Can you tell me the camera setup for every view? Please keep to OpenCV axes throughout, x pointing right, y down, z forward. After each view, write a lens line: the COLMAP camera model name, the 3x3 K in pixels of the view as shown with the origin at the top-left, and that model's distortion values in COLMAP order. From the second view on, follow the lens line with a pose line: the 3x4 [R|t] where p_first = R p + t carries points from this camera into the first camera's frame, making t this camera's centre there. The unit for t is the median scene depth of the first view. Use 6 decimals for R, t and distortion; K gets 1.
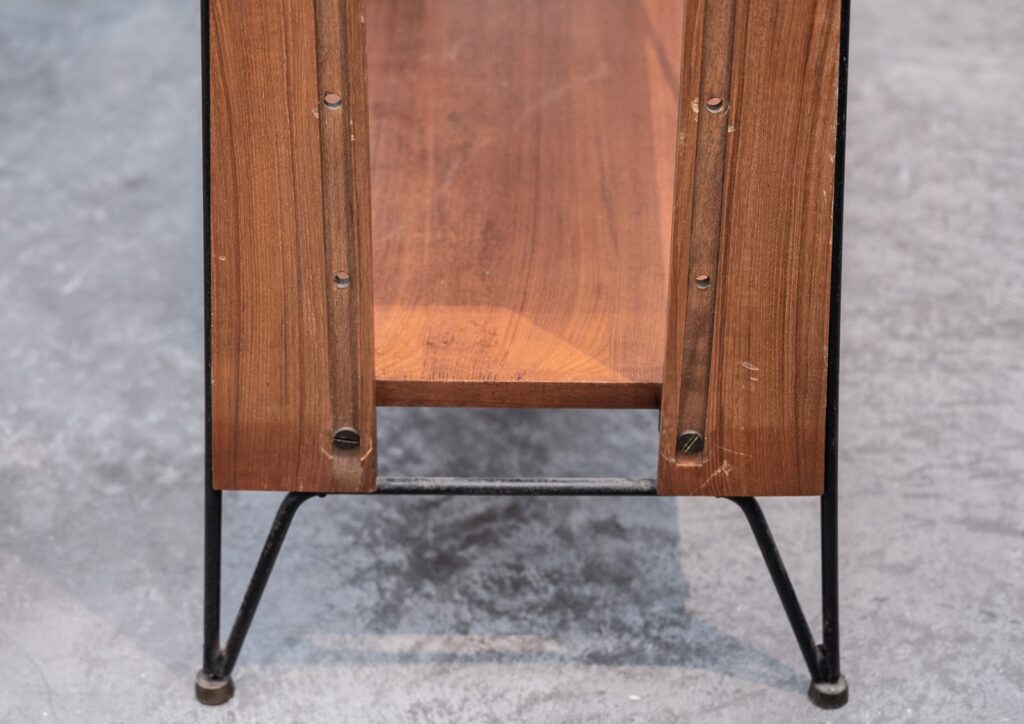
lens RADIAL K [[2298.8, 0, 484.0], [0, 2298.8, 307.8], [0, 0, 1]] dist [0.018154, 0.000000]
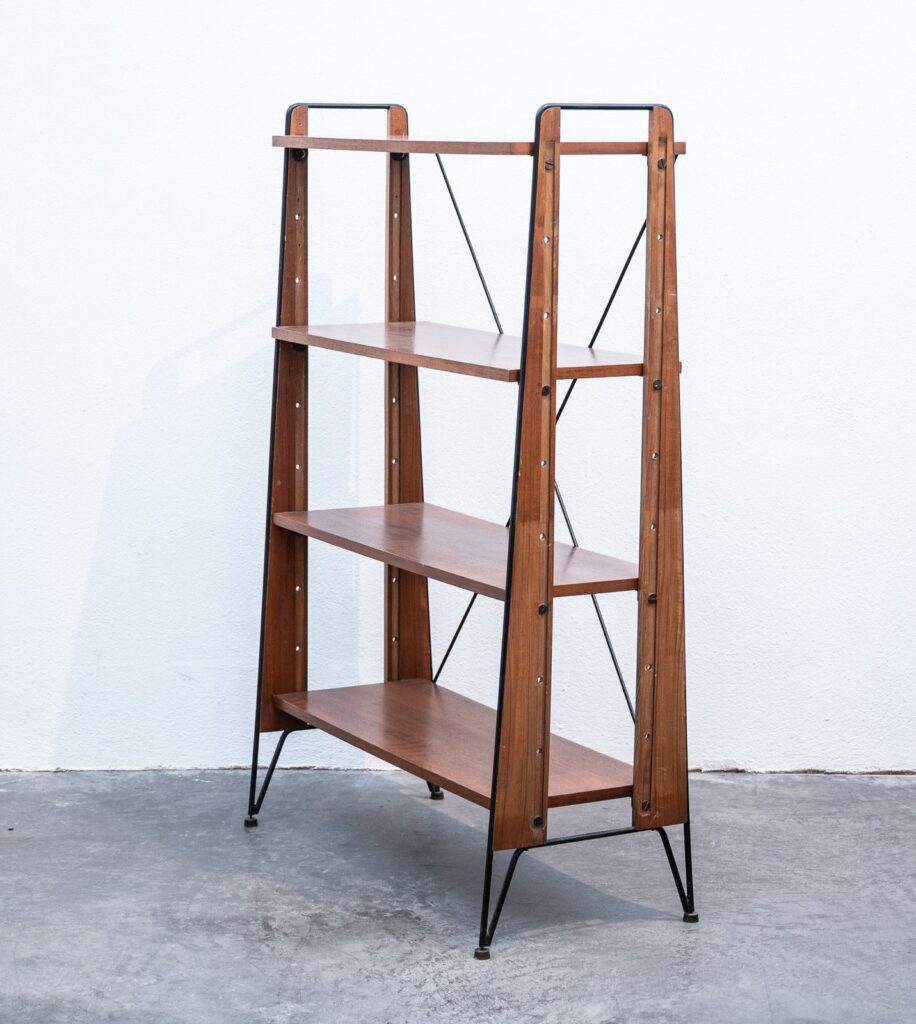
lens RADIAL K [[2599.3, 0, 412.0], [0, 2599.3, 592.2], [0, 0, 1]] dist [0.002037, 0.000000]
pose [[0.999773, 0.005566, 0.020582, -0.180471], [0.003272, 0.913844, -0.406053, 0.888809], [-0.021069, 0.406028, 0.913618, -1.597475]]
